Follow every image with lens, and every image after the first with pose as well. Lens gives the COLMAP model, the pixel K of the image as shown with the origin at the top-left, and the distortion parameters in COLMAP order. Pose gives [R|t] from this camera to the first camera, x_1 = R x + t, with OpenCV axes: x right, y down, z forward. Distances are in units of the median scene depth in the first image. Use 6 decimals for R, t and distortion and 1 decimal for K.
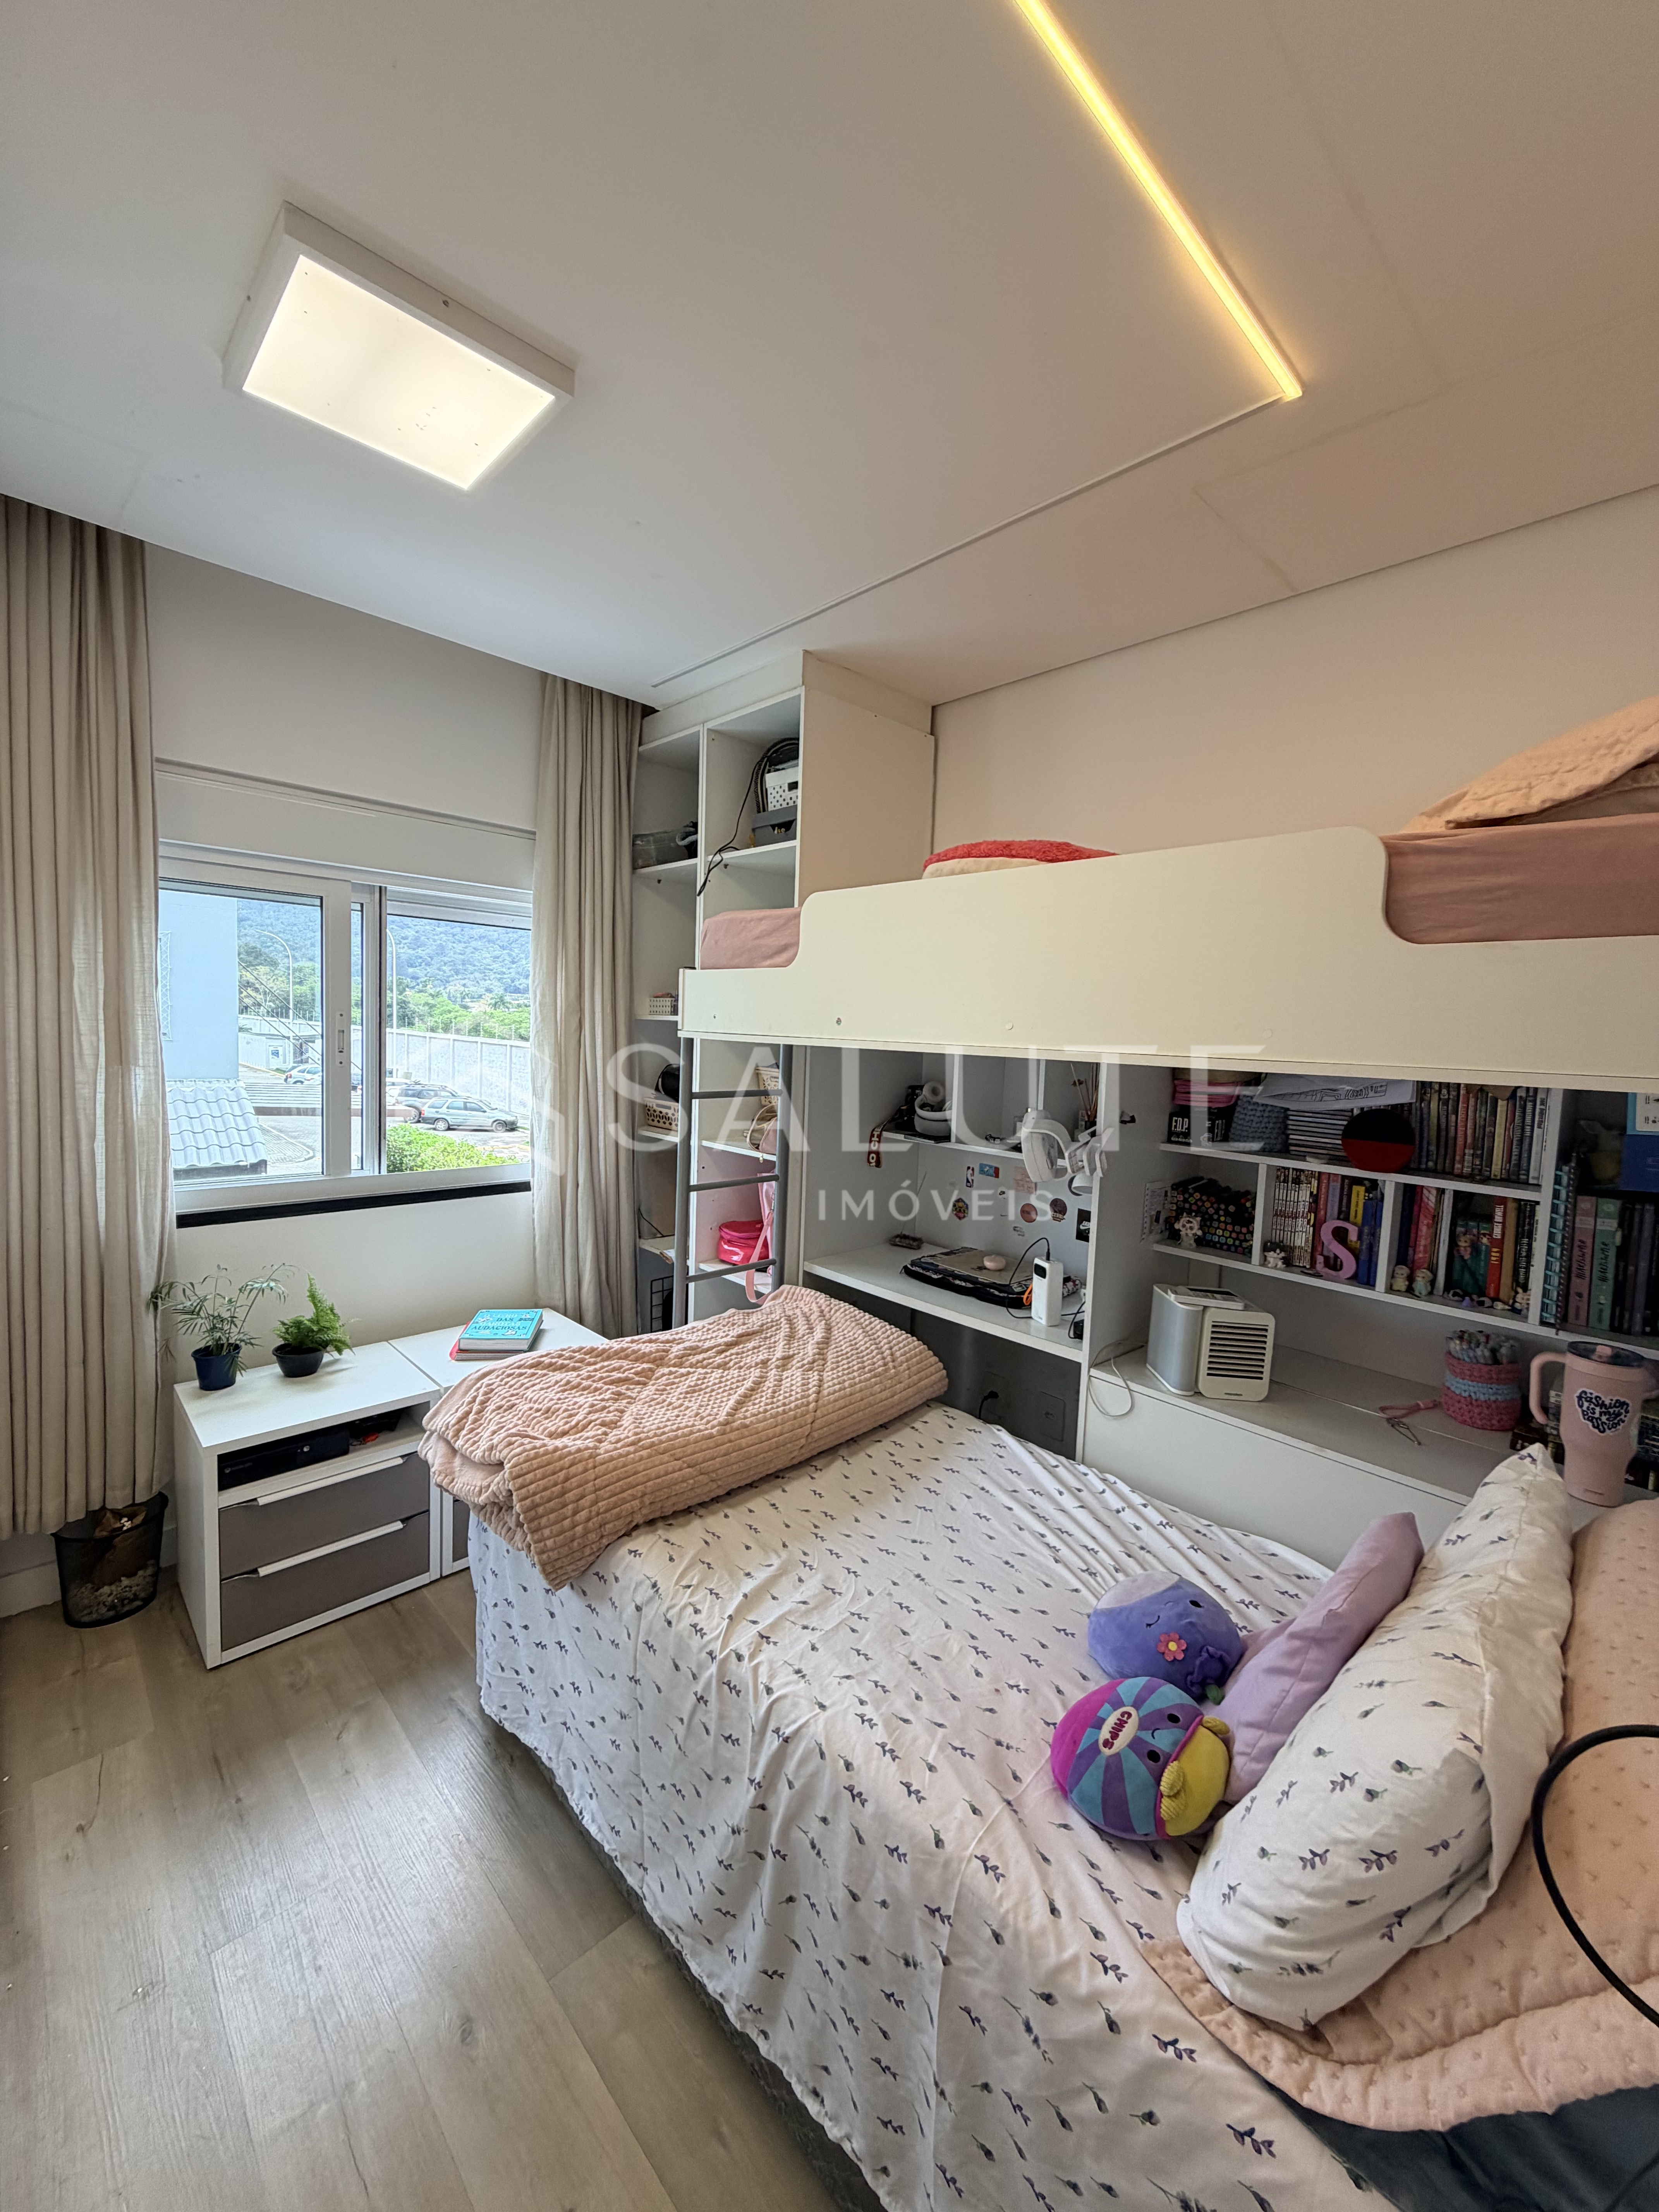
lens RADIAL K [[877.7, 0, 829.1], [0, 877.7, 1099.8], [0, 0, 1]] dist [0.000370, 0.000466]
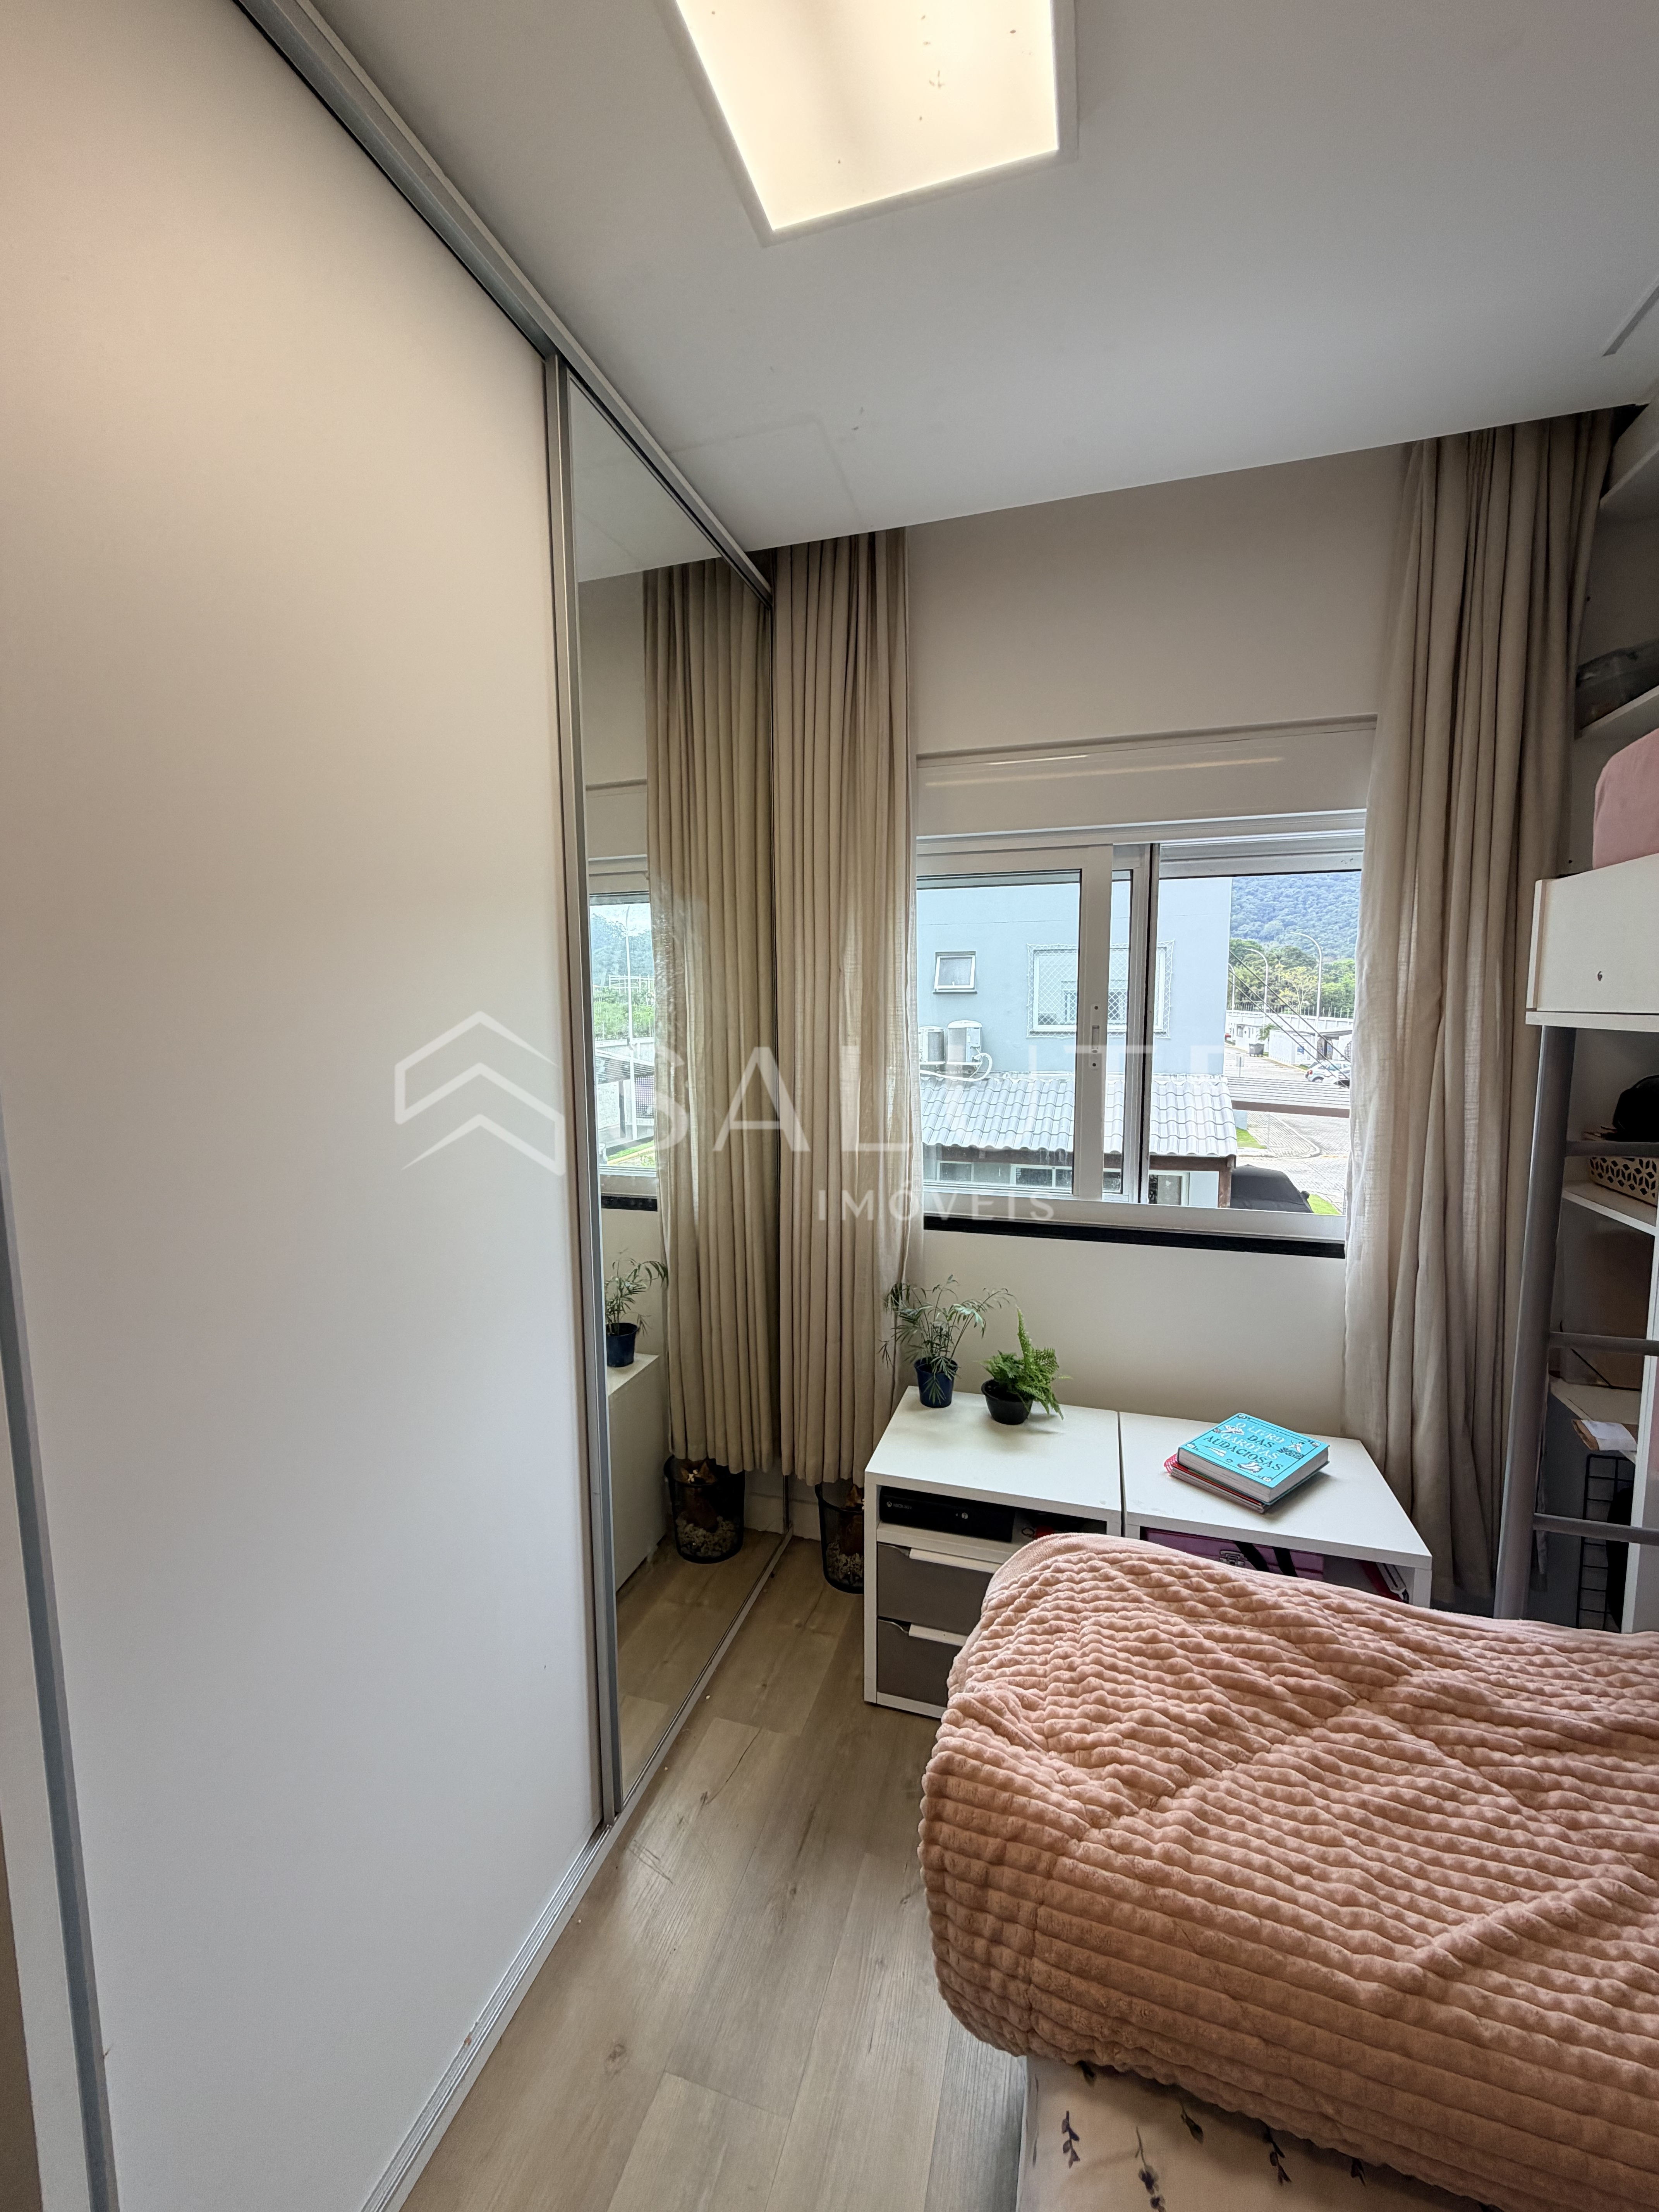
lens RADIAL K [[877.7, 0, 838.3], [0, 877.7, 1099.9], [0, 0, 1]] dist [0.000370, 0.000466]
pose [[0.492073, 0.053869, -0.868886, 0.065680], [-0.050455, 0.998171, 0.033310, -0.029342], [0.869090, 0.027448, 0.493891, 0.464680]]
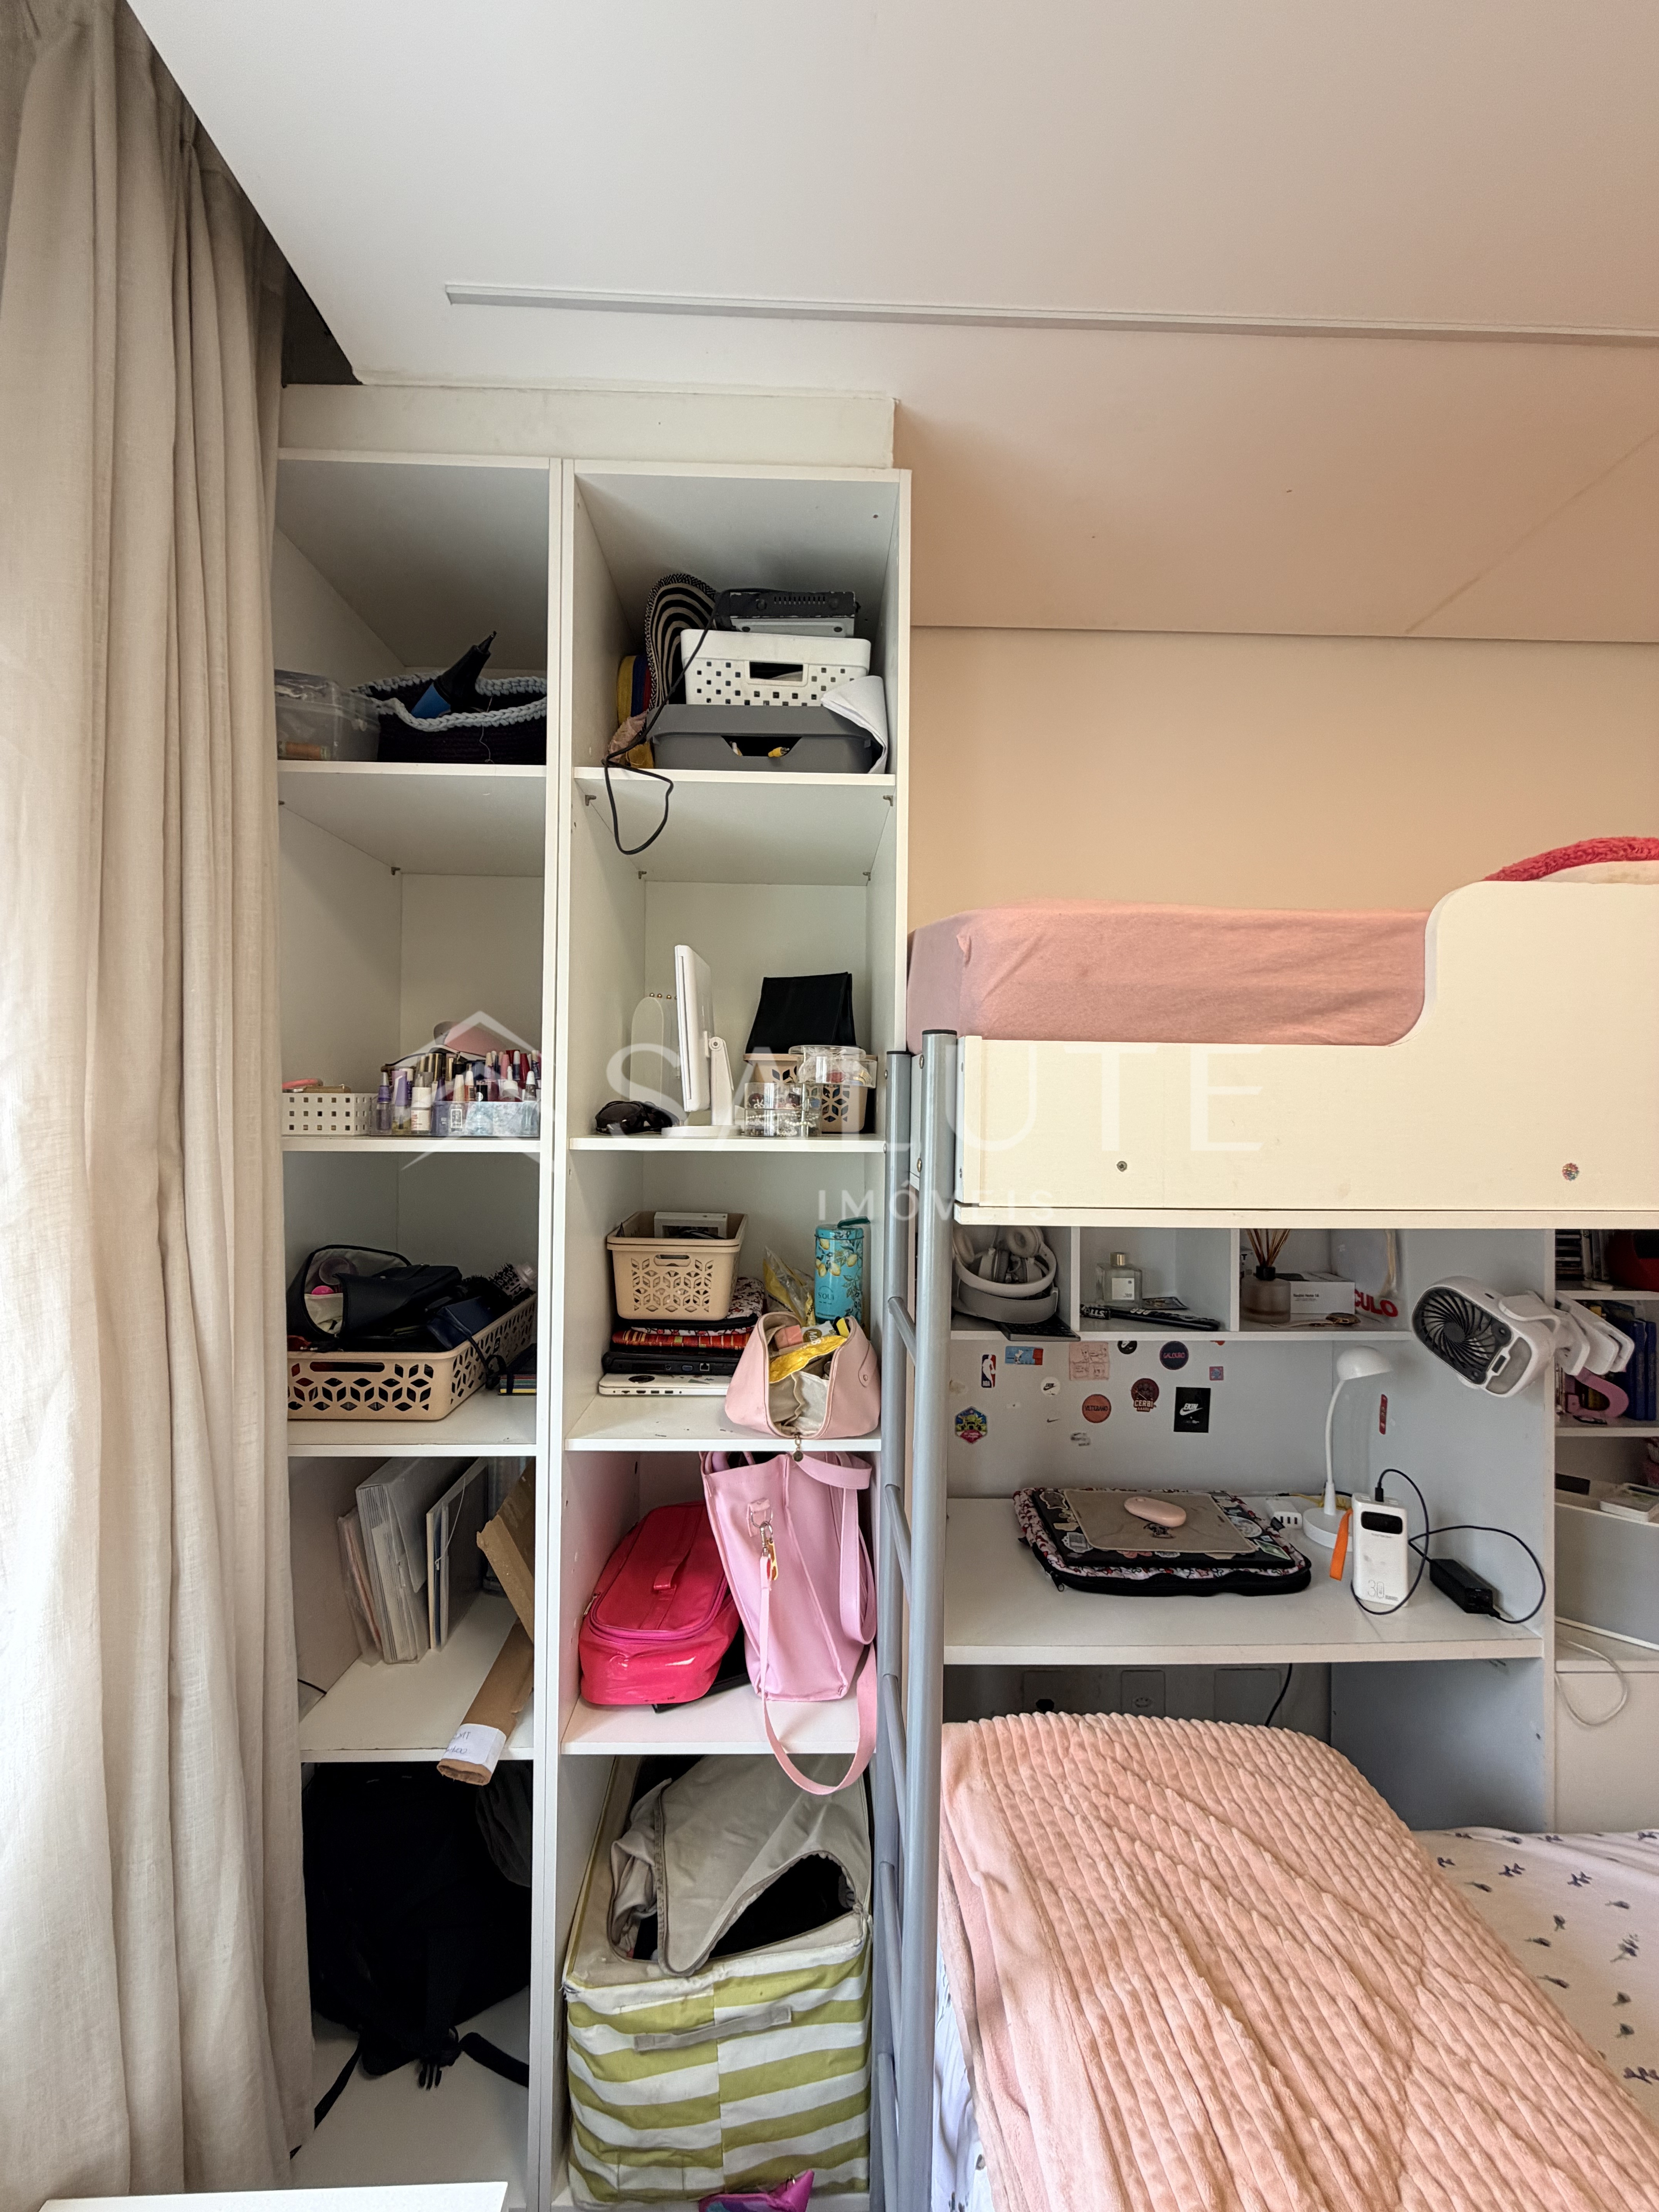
lens RADIAL K [[877.7, 0, 826.7], [0, 877.7, 1100.2], [0, 0, 1]] dist [0.000370, 0.000466]
pose [[0.669572, -0.023794, 0.742366, -0.504997], [0.077388, 0.996282, -0.037867, -0.120676], [-0.738704, 0.082805, 0.668924, 0.852521]]
